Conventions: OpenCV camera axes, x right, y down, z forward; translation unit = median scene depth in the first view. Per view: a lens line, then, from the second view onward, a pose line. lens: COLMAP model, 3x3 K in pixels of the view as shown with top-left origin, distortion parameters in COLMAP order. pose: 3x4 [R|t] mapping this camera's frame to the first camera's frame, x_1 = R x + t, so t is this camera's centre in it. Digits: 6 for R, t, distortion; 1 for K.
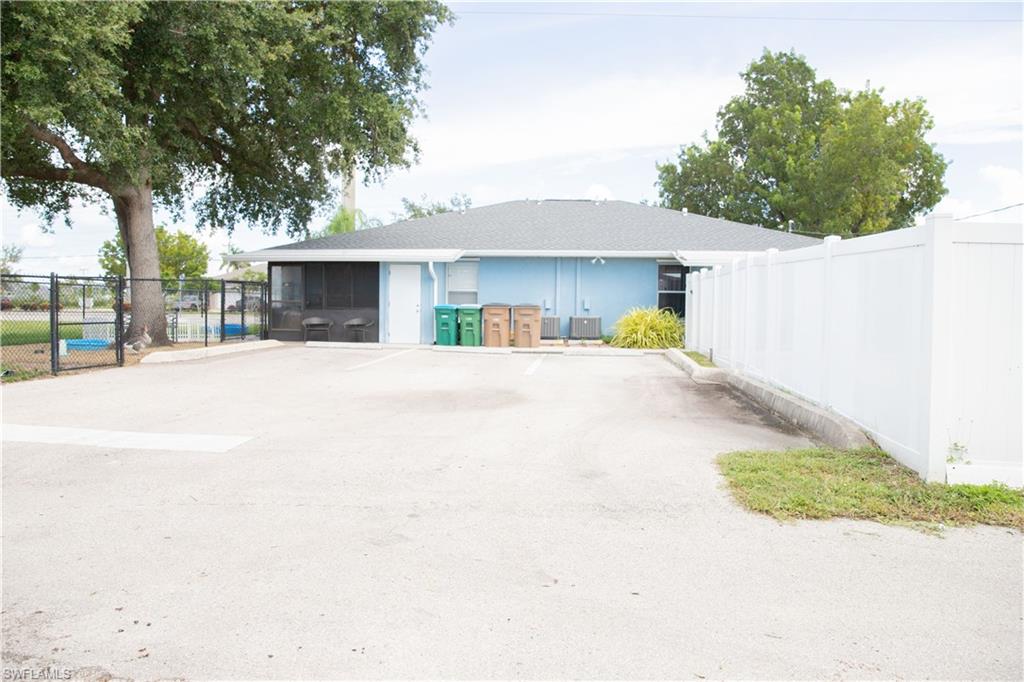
lens RADIAL K [[752.8, 0, 512.0], [0, 752.8, 341.0], [0, 0, 1]] dist [-0.118258, 0.099747]
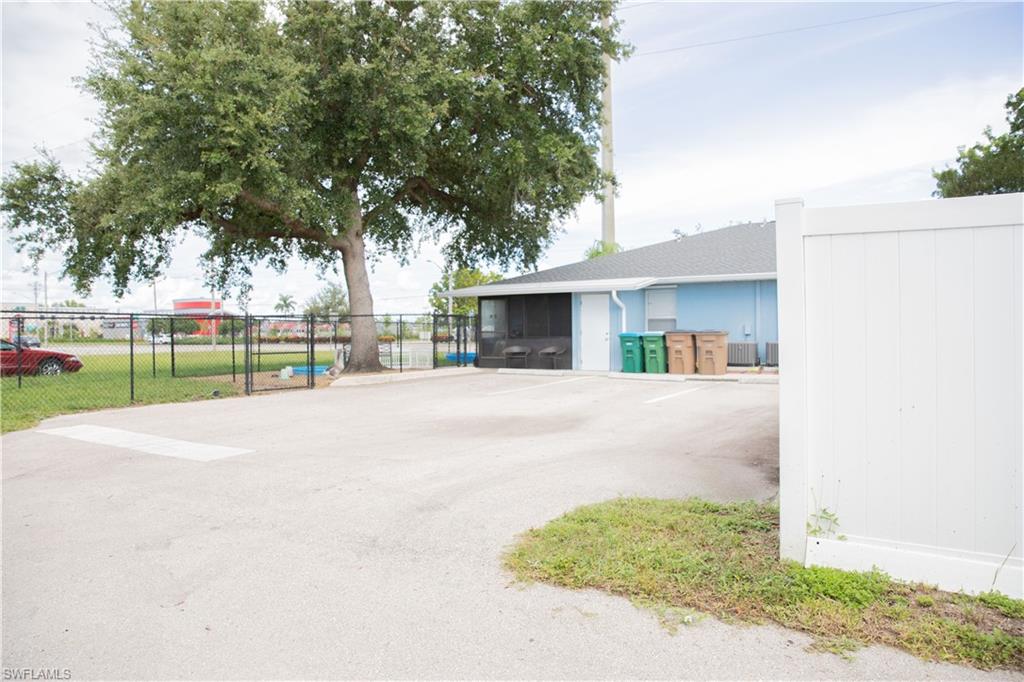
lens RADIAL K [[711.9, 0, 512.0], [0, 711.9, 341.0], [0, 0, 1]] dist [-0.106158, 0.081981]
pose [[0.902277, -0.014916, -0.430899, 0.176757], [-0.001440, 0.999292, -0.037605, -0.000316], [0.431154, 0.034551, 0.901616, 0.065796]]
